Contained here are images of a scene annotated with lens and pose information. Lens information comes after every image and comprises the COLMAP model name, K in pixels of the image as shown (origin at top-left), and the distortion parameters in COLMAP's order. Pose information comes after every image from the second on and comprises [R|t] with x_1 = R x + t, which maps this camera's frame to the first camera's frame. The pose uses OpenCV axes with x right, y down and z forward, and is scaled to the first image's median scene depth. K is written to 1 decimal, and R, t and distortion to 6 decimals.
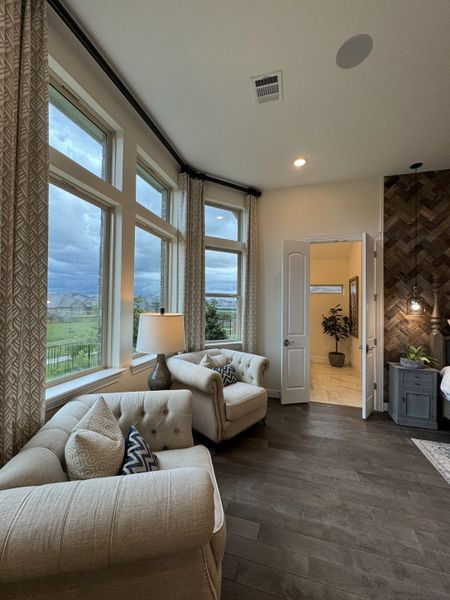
lens RADIAL K [[239.5, 0, 225.1], [0, 239.5, 301.2], [0, 0, 1]] dist [-0.001860, 0.000384]
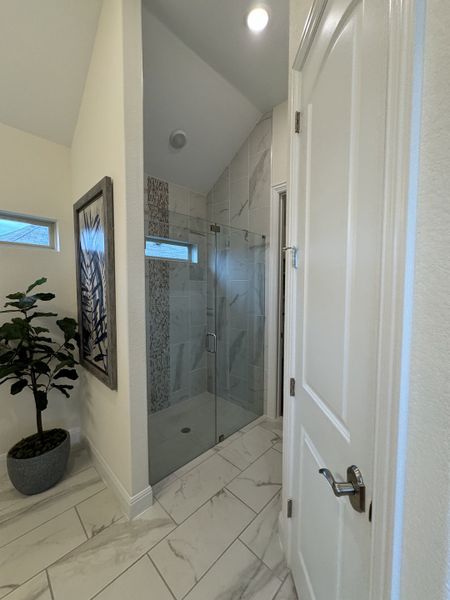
lens RADIAL K [[239.5, 0, 225.6], [0, 239.5, 299.3], [0, 0, 1]] dist [-0.001860, 0.000384]
pose [[0.471075, -0.054588, 0.880403, 0.322162], [-0.004331, 0.997928, 0.064192, 0.018992], [-0.882083, -0.034052, 0.469862, 0.662478]]
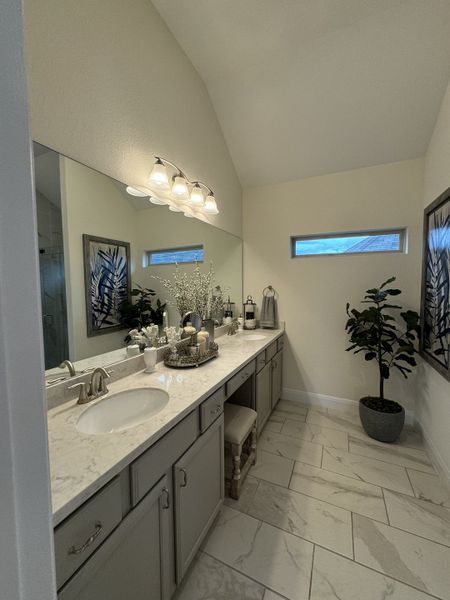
lens RADIAL K [[239.5, 0, 225.7], [0, 239.5, 300.5], [0, 0, 1]] dist [-0.001860, 0.000384]
pose [[0.987760, -0.004885, -0.155908, 0.278622], [0.016101, 0.997363, 0.070763, 0.018238], [0.155151, -0.072407, 0.985234, 0.591514]]
